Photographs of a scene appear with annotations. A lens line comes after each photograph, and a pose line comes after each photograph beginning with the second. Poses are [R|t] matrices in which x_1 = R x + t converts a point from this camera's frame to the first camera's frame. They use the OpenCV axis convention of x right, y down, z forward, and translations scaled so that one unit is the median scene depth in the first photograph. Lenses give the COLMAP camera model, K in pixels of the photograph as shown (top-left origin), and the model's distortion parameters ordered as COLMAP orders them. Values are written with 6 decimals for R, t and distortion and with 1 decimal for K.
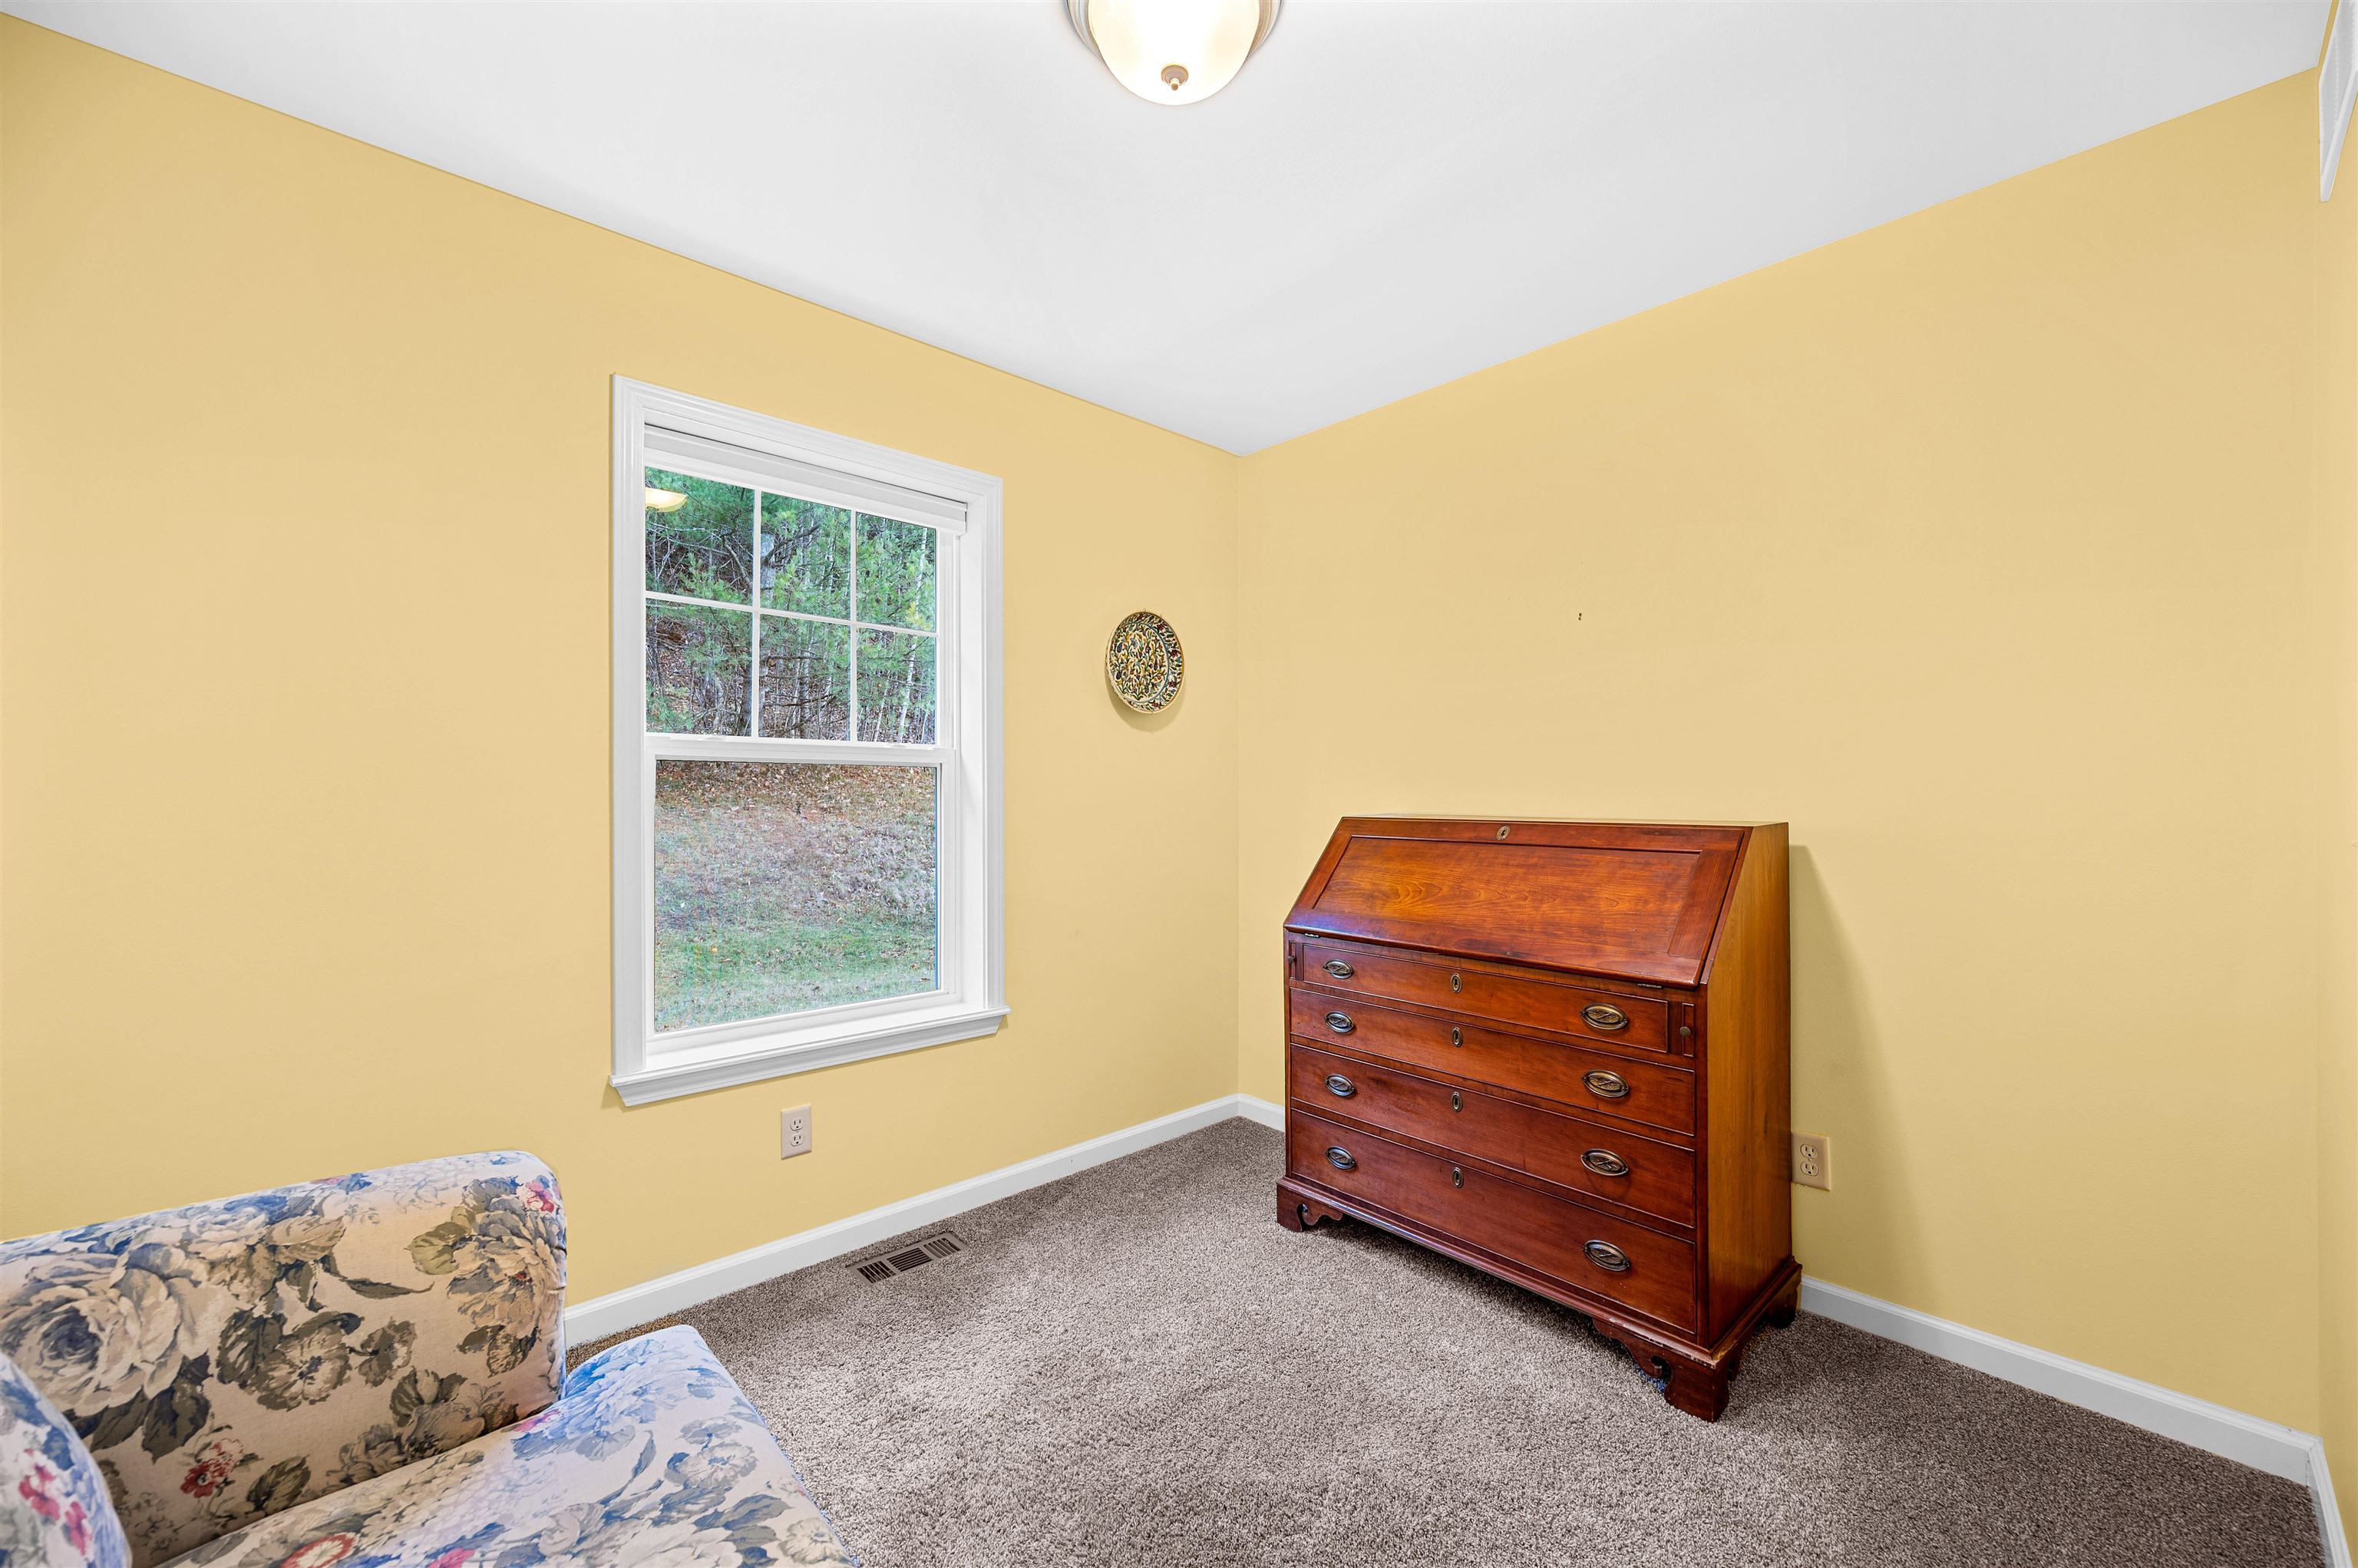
lens RADIAL K [[935.2, 0, 1179.0], [0, 935.2, 784.0], [0, 0, 1]] dist [0.000858, -0.000026]
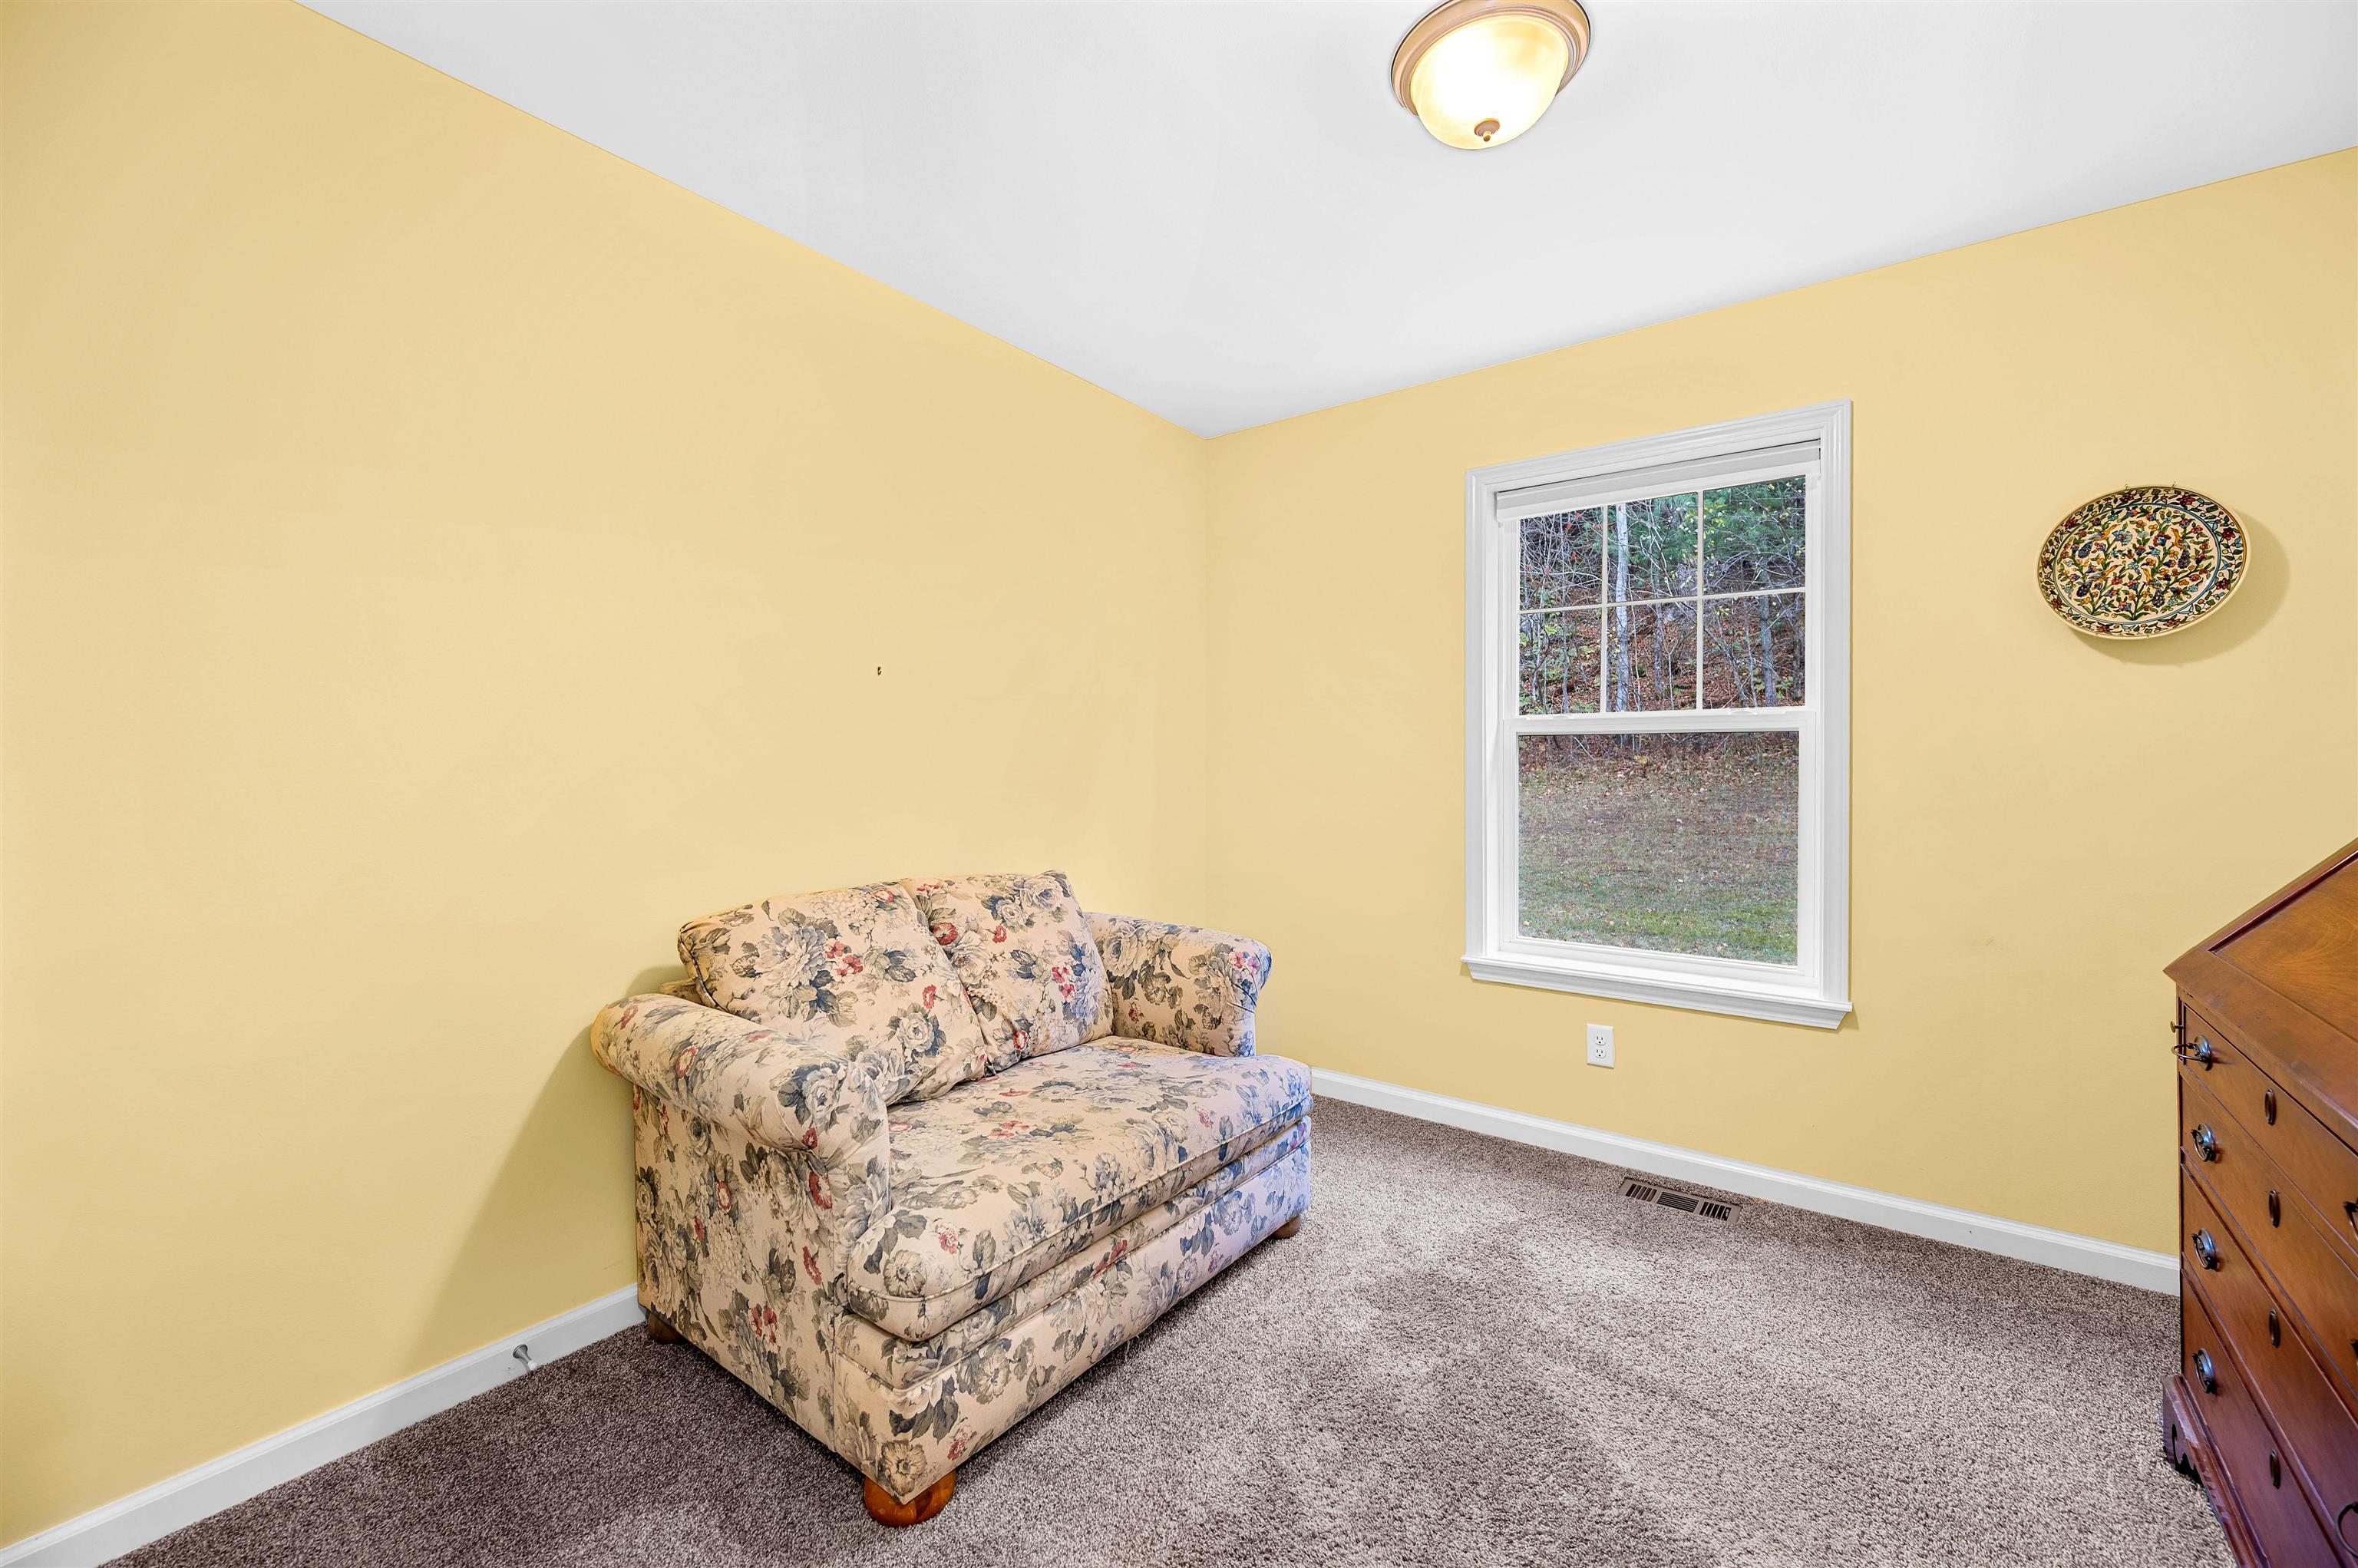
lens RADIAL K [[959.6, 0, 1179.0], [0, 959.6, 784.0], [0, 0, 1]] dist [0.000065, -0.000002]
pose [[0.167173, 0.019235, -0.985740, 0.796484], [0.009635, 0.999730, 0.021142, 0.009673], [0.985880, -0.013032, 0.166943, 0.318384]]
